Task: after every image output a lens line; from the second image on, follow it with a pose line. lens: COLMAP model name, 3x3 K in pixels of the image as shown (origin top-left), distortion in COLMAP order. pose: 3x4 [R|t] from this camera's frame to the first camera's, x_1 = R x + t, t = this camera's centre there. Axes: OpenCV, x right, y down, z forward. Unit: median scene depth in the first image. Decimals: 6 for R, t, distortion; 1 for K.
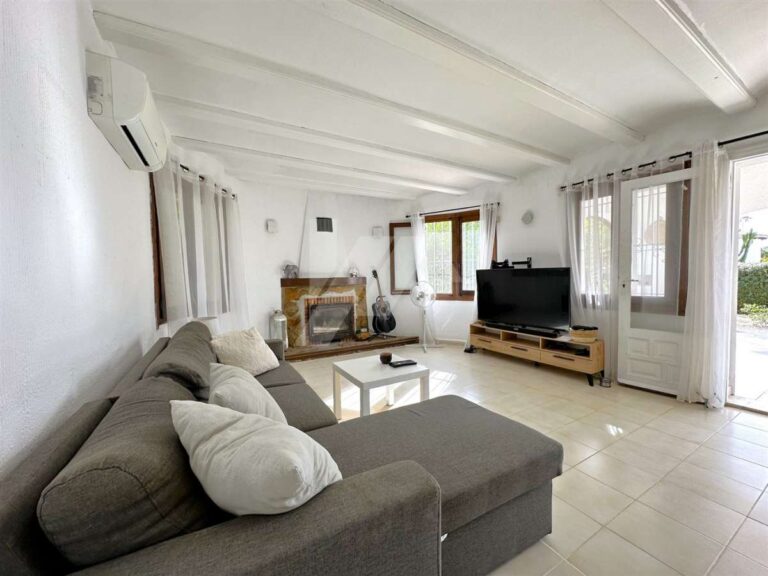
lens RADIAL K [[307.4, 0, 384.0], [0, 307.4, 288.0], [0, 0, 1]] dist [0.000059, 0.000030]
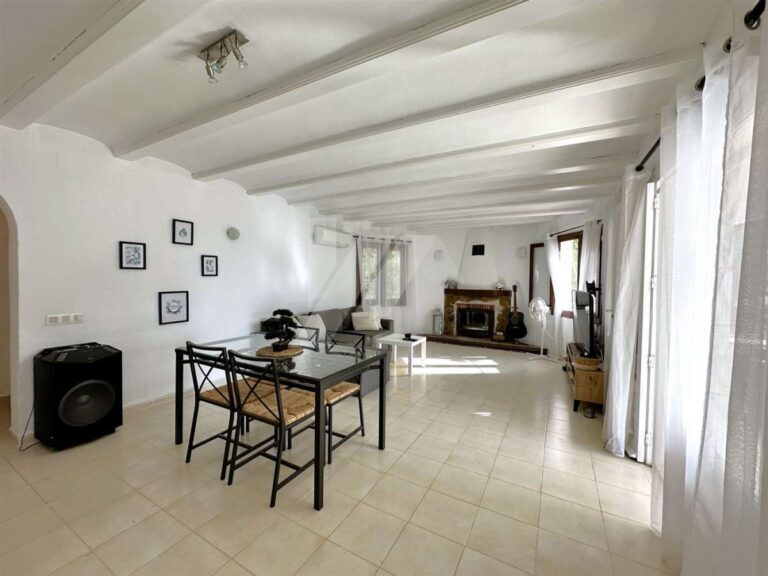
lens RADIAL K [[313.2, 0, 384.0], [0, 313.2, 288.0], [0, 0, 1]] dist [-0.000006, 0.000002]
pose [[0.511718, 0.048192, -0.857801, 0.864334], [-0.058038, 0.998084, 0.021451, -0.051107], [0.857191, 0.038808, 0.513535, -0.058675]]
